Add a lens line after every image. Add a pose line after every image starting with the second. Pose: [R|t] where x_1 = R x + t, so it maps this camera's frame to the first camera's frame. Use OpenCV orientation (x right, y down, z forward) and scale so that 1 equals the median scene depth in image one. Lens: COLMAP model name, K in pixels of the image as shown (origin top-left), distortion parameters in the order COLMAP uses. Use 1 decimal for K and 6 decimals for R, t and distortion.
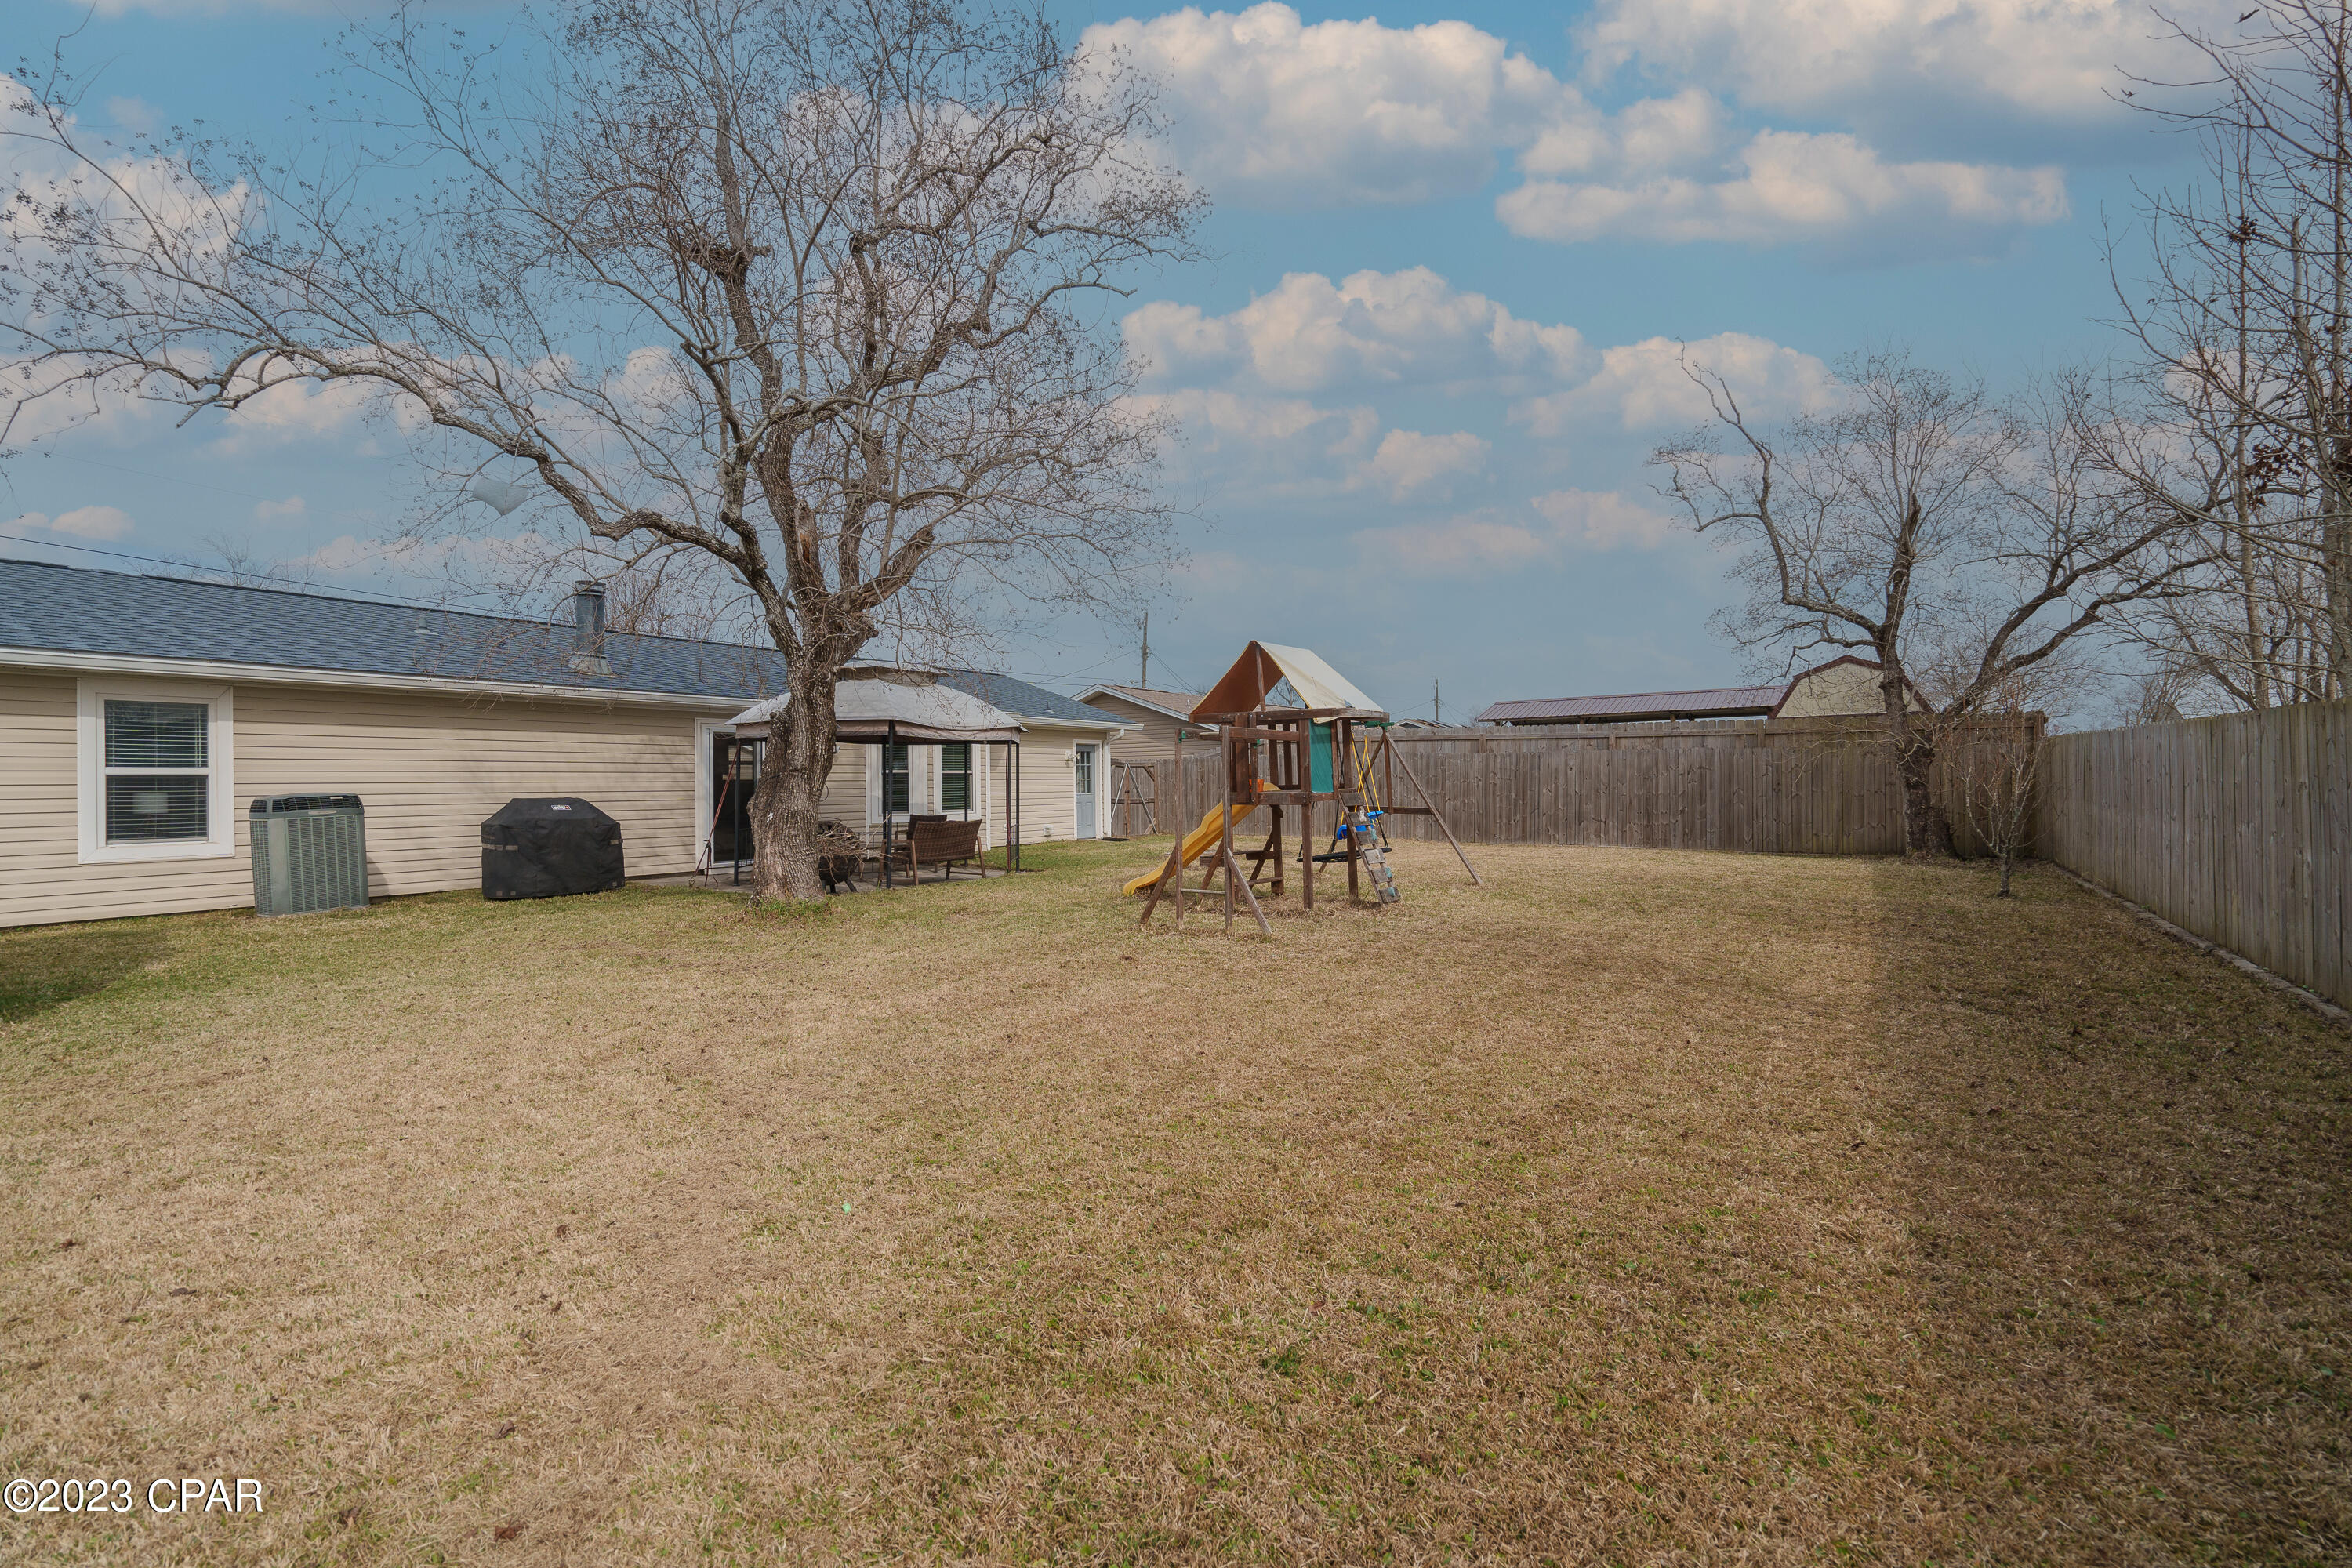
lens RADIAL K [[1057.6, 0, 1179.7], [0, 1057.6, 790.4], [0, 0, 1]] dist [-0.003585, 0.002296]
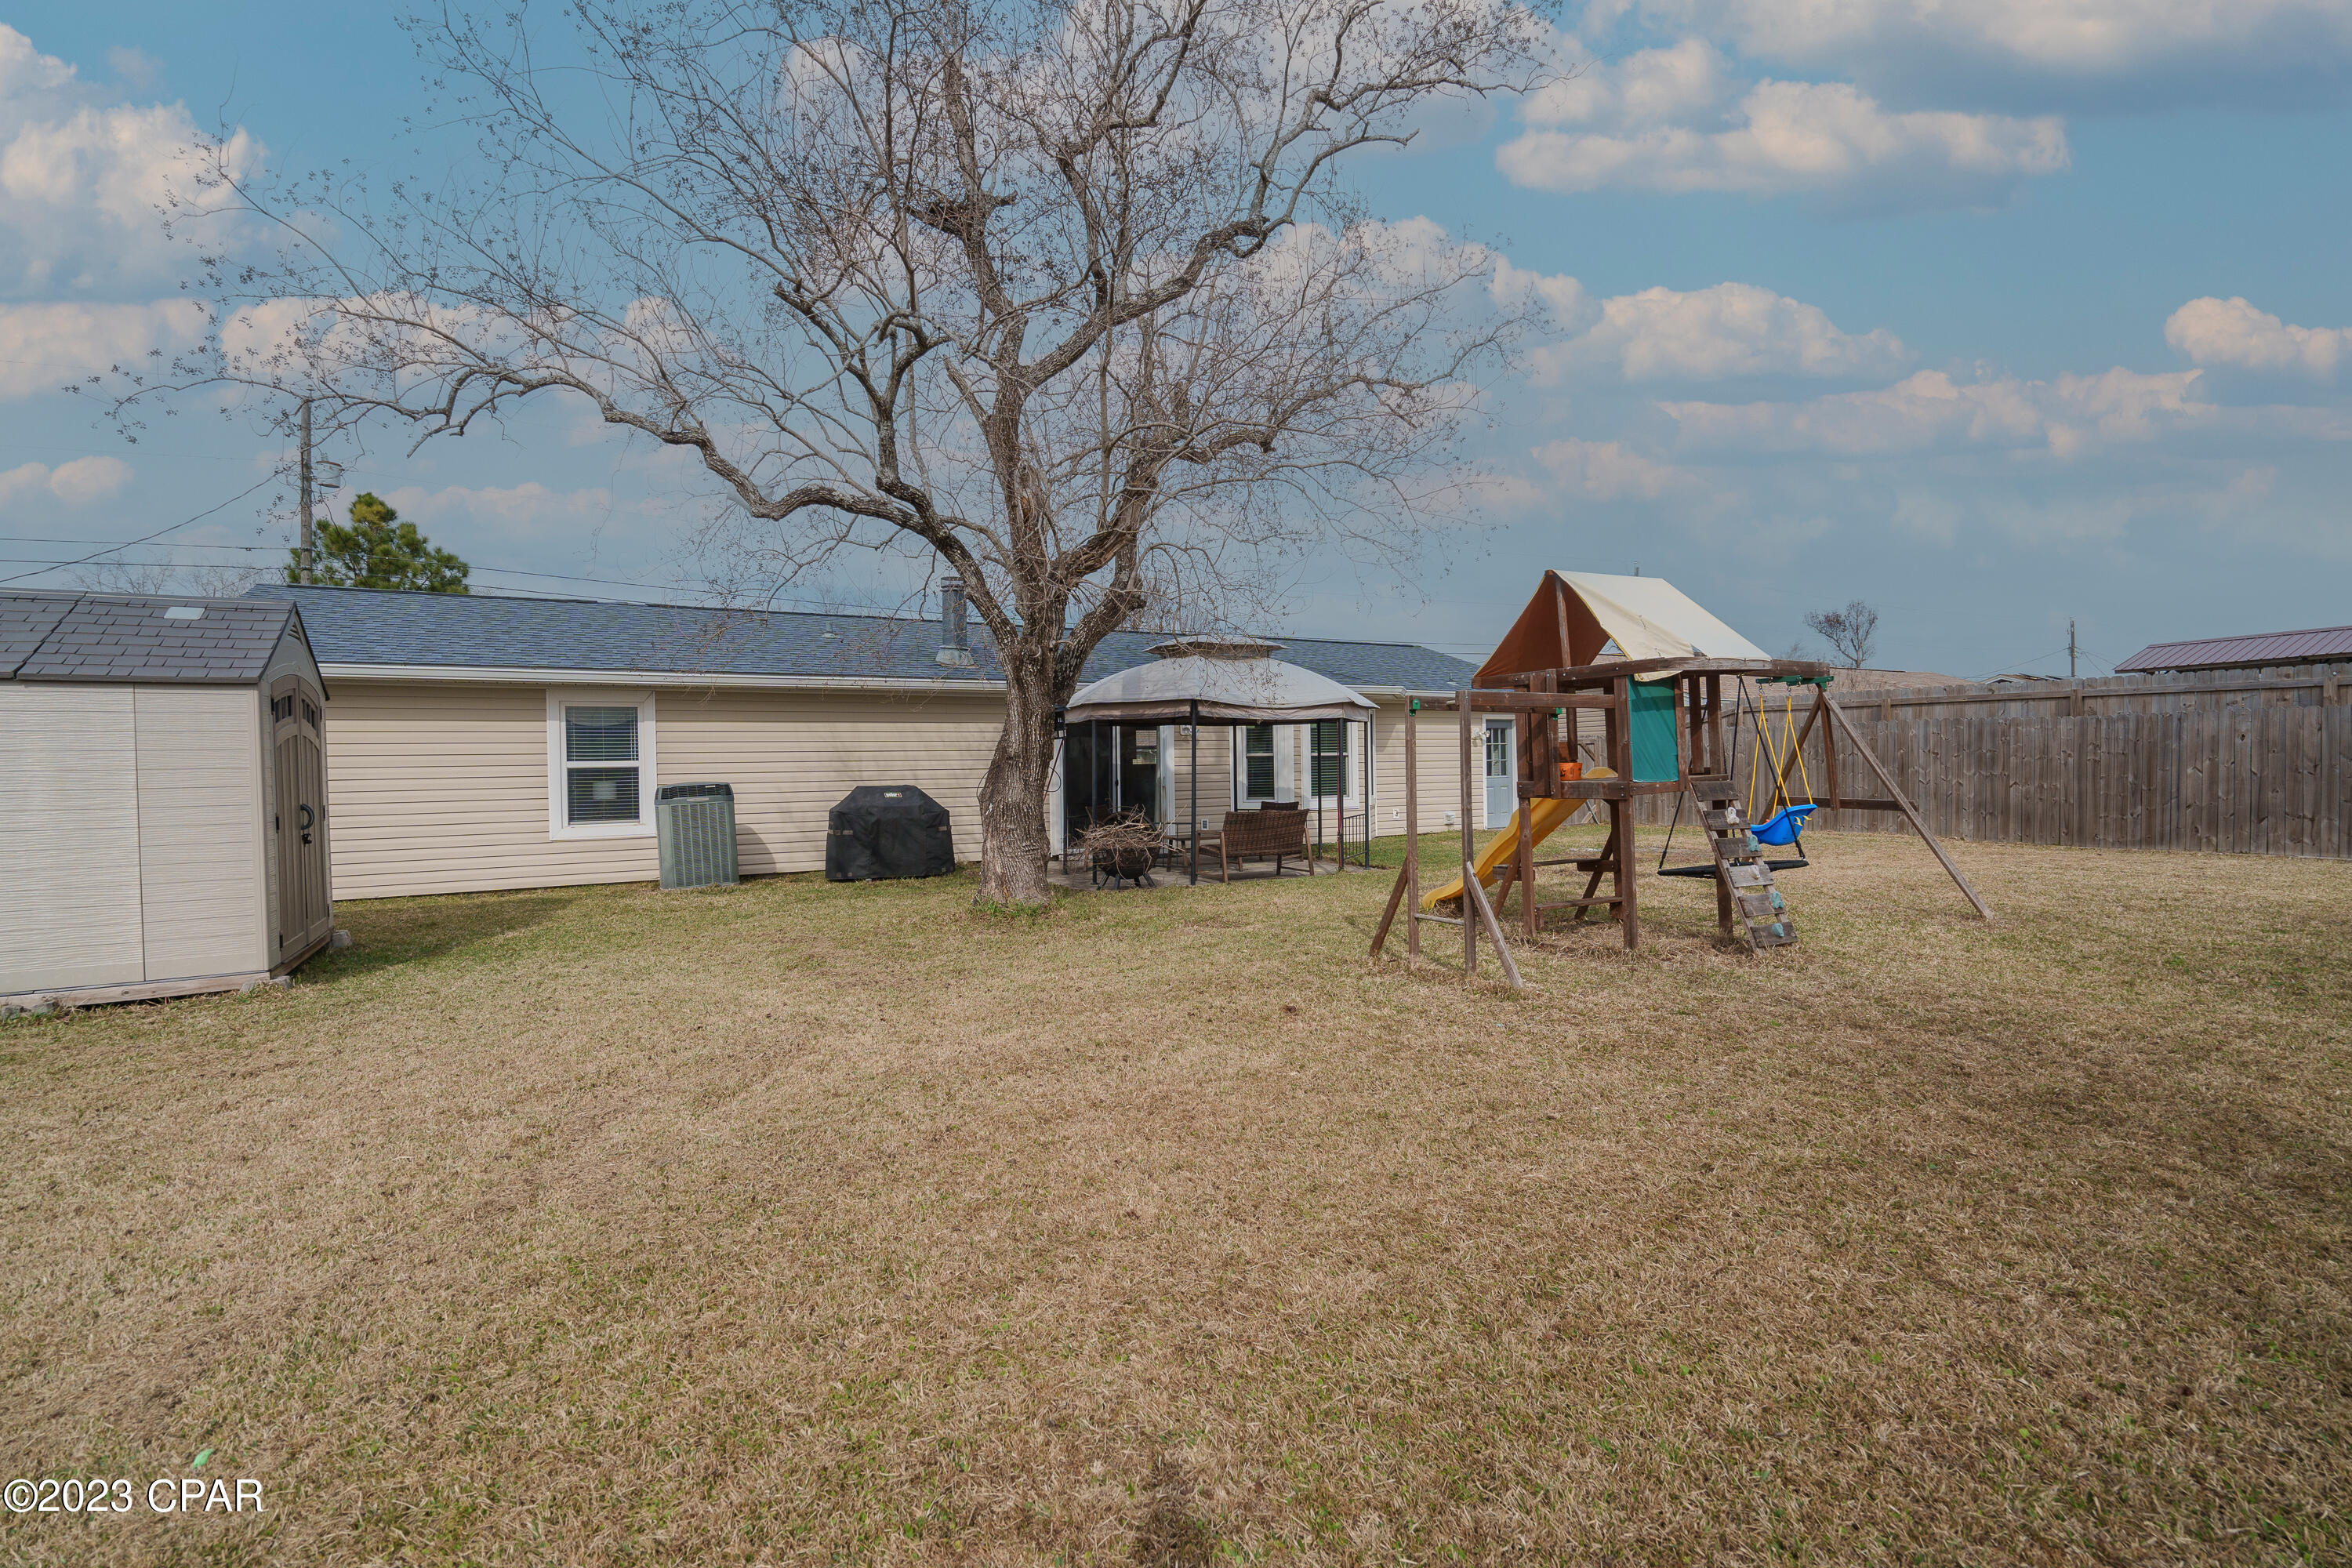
lens RADIAL K [[1057.6, 0, 1179.7], [0, 1057.6, 790.4], [0, 0, 1]] dist [-0.003585, 0.002296]
pose [[0.888832, 0.002879, -0.458224, 0.158166], [0.006015, 0.999821, 0.017948, -0.005855], [0.458193, -0.018709, 0.888656, 0.221644]]
